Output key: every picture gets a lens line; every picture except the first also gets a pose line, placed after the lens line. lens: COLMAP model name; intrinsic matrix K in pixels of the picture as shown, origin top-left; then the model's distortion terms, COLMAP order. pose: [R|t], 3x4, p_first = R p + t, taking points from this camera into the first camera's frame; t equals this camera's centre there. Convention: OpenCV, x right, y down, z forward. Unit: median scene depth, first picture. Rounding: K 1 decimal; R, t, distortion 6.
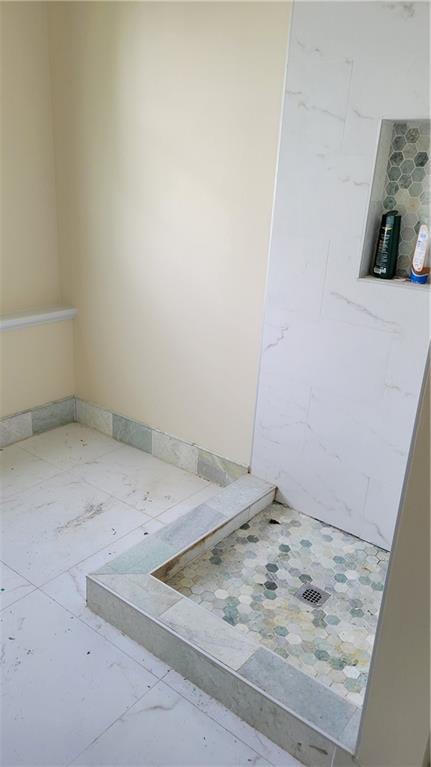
lens RADIAL K [[574.8, 0, 214.3], [0, 574.8, 379.5], [0, 0, 1]] dist [0.037536, -0.014887]
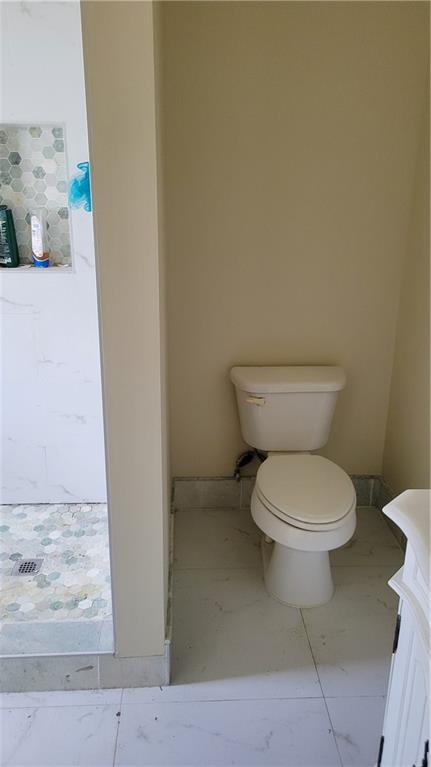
lens RADIAL K [[574.8, 0, 215.5], [0, 574.8, 384.3], [0, 0, 1]] dist [0.037536, -0.014887]
pose [[0.755806, -0.265966, 0.598347, -0.131367], [0.249342, 0.961849, 0.112585, 0.012803], [-0.605463, 0.064101, 0.793288, -0.097735]]
